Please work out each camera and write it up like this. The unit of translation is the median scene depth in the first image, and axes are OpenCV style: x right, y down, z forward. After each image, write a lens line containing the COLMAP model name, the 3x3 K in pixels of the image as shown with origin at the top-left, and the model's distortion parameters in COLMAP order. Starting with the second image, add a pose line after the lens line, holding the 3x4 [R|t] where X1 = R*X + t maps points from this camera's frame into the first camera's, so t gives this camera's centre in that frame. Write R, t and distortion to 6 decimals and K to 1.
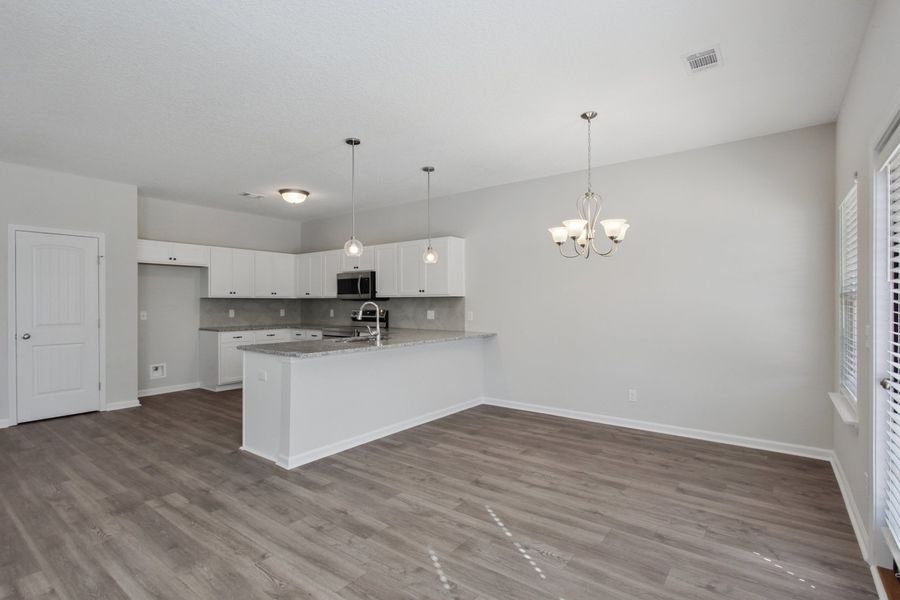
lens RADIAL K [[434.5, 0, 441.2], [0, 434.5, 302.8], [0, 0, 1]] dist [-0.006491, 0.001605]
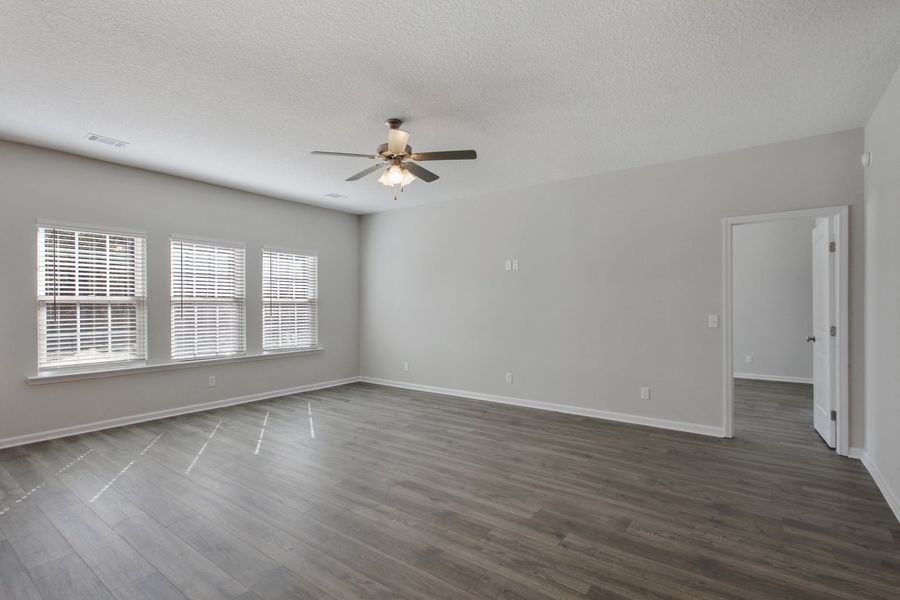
lens RADIAL K [[434.5, 0, 441.3], [0, 434.5, 300.7], [0, 0, 1]] dist [-0.006491, 0.001605]
pose [[-0.999959, 0.002492, -0.008670, -0.617049], [0.002546, 0.999978, -0.006181, 0.002534], [0.008655, -0.006203, -0.999943, 1.065680]]
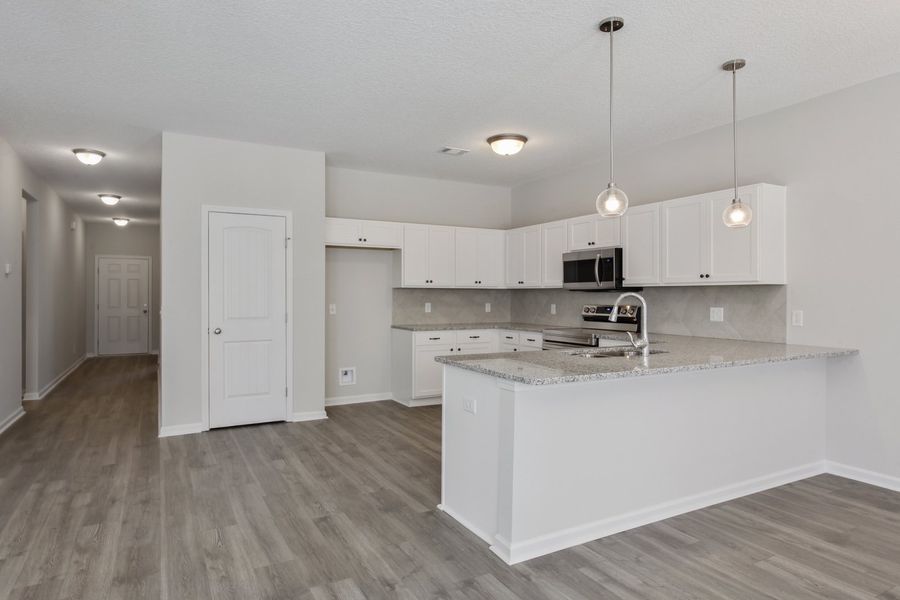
lens RADIAL K [[529.7, 0, 445.8], [0, 529.7, 294.6], [0, 0, 1]] dist [0.002059, -0.007660]
pose [[0.914792, 0.002704, -0.403916, -0.100624], [-0.003632, 0.999992, -0.001532, 0.002783], [0.403909, 0.002868, 0.914795, 0.207828]]
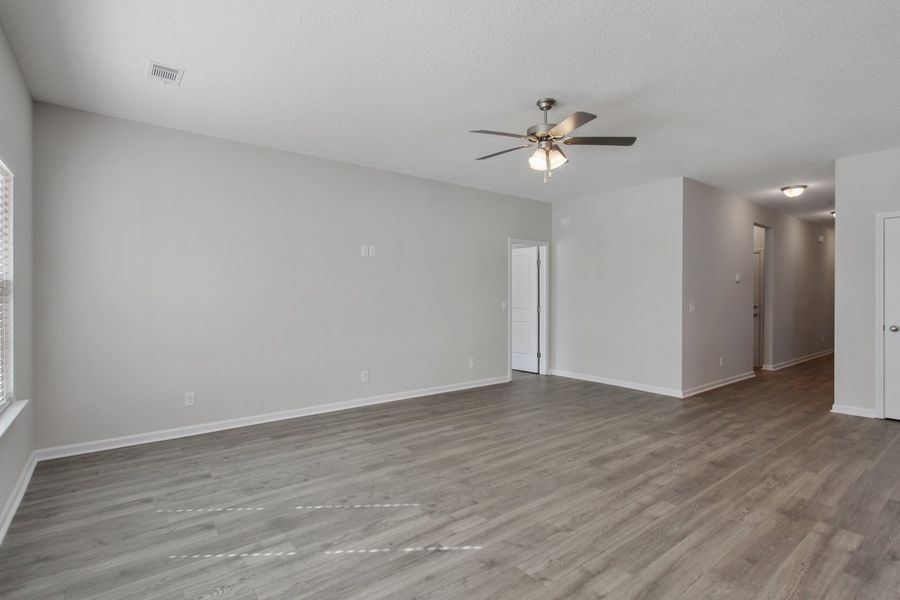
lens RADIAL K [[434.5, 0, 453.8], [0, 434.5, 298.5], [0, 0, 1]] dist [-0.006491, 0.001605]
pose [[-0.250802, 0.005583, -0.968022, 0.204938], [-0.001189, 0.999981, 0.006075, 0.007563], [0.968038, 0.002675, -0.250791, 0.320580]]
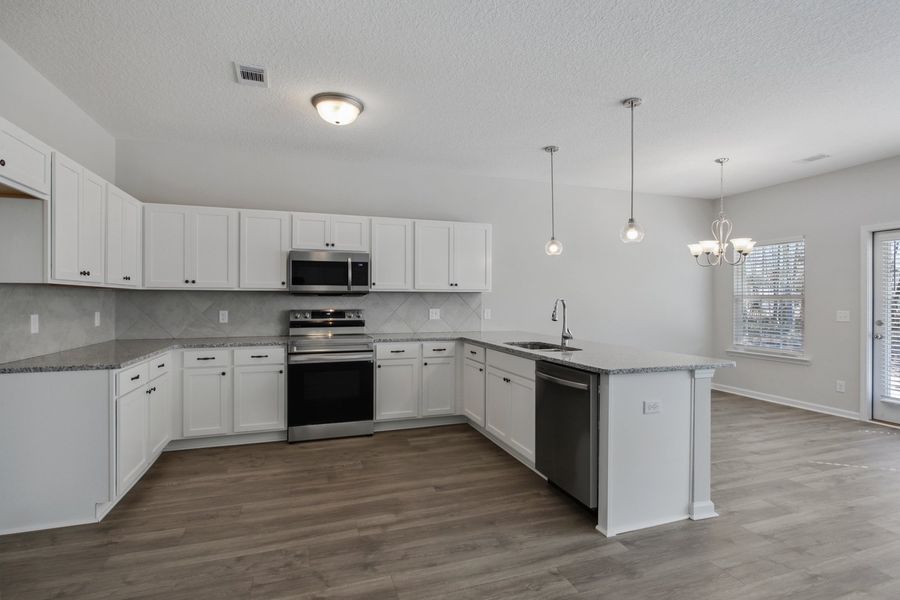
lens RADIAL K [[434.5, 0, 445.8], [0, 434.5, 305.2], [0, 0, 1]] dist [-0.006491, 0.001605]
pose [[0.558409, -0.009081, 0.829516, -0.944656], [-0.002075, 0.999922, 0.012343, 0.001529], [-0.829563, -0.008614, 0.558347, 0.732565]]
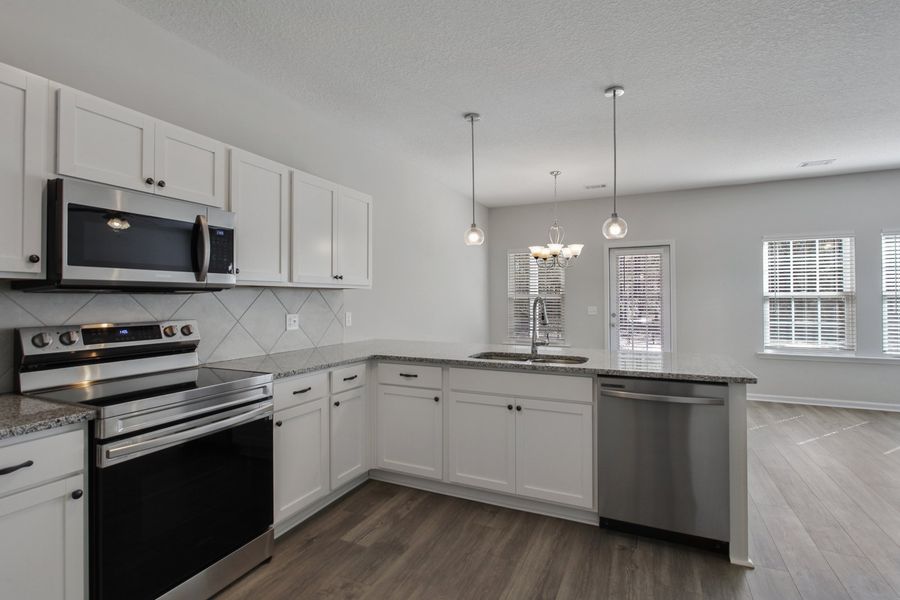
lens RADIAL K [[434.5, 0, 448.7], [0, 434.5, 296.0], [0, 0, 1]] dist [-0.006491, 0.001605]
pose [[-0.212092, 0.007232, 0.977223, -0.787060], [0.002523, 0.999973, -0.006853, 0.000463], [-0.977246, 0.001012, -0.212105, 1.280943]]
